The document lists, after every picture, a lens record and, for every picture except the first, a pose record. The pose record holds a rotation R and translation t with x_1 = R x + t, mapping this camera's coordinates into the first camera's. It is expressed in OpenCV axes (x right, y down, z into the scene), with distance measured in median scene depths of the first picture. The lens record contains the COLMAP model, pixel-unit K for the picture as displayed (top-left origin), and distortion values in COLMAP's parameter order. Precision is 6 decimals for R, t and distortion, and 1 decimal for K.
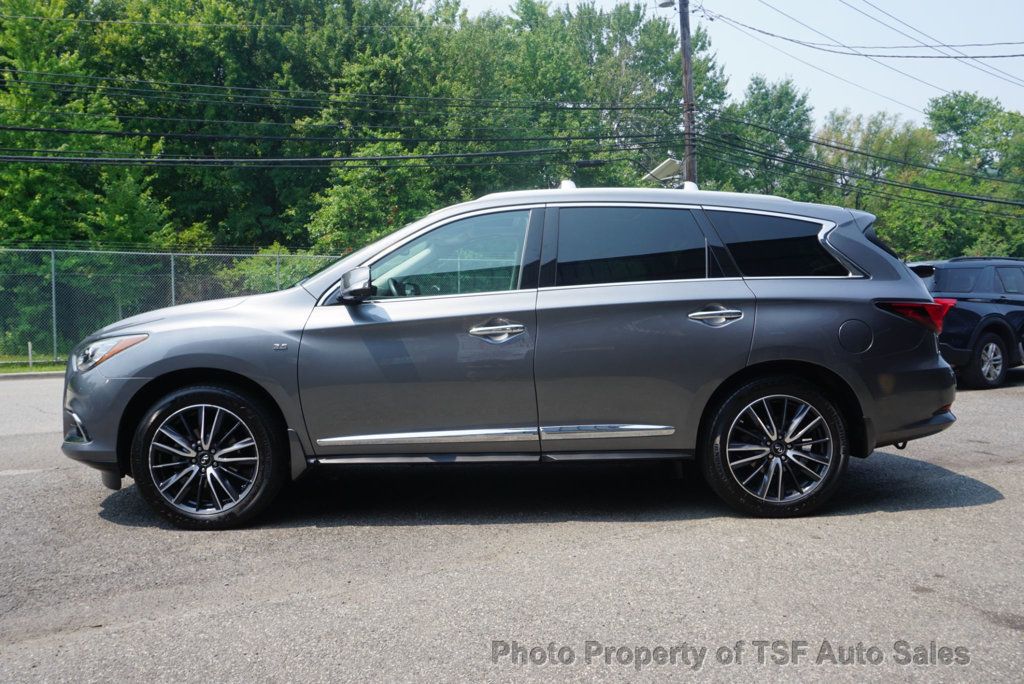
lens RADIAL K [[814.6, 0, 512.0], [0, 814.6, 342.0], [0, 0, 1]] dist [-0.023300, 0.004748]
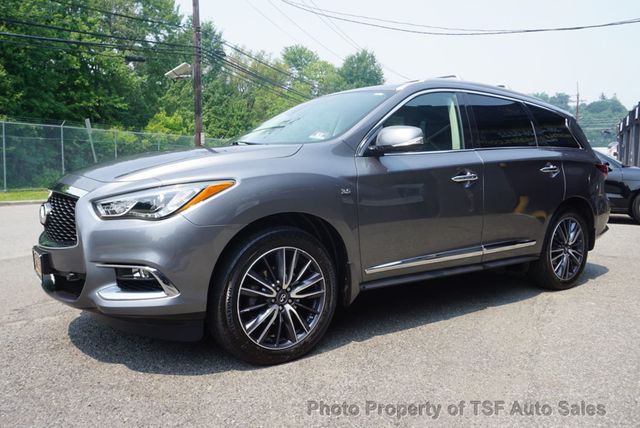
lens RADIAL K [[514.0, 0, 320.0], [0, 514.0, 214.0], [0, 0, 1]] dist [-0.008196, -0.004694]
pose [[0.815452, -0.034214, 0.577812, -0.728196], [0.003856, 0.998550, 0.053686, -0.003023], [-0.578812, -0.041551, 0.814402, 0.420715]]
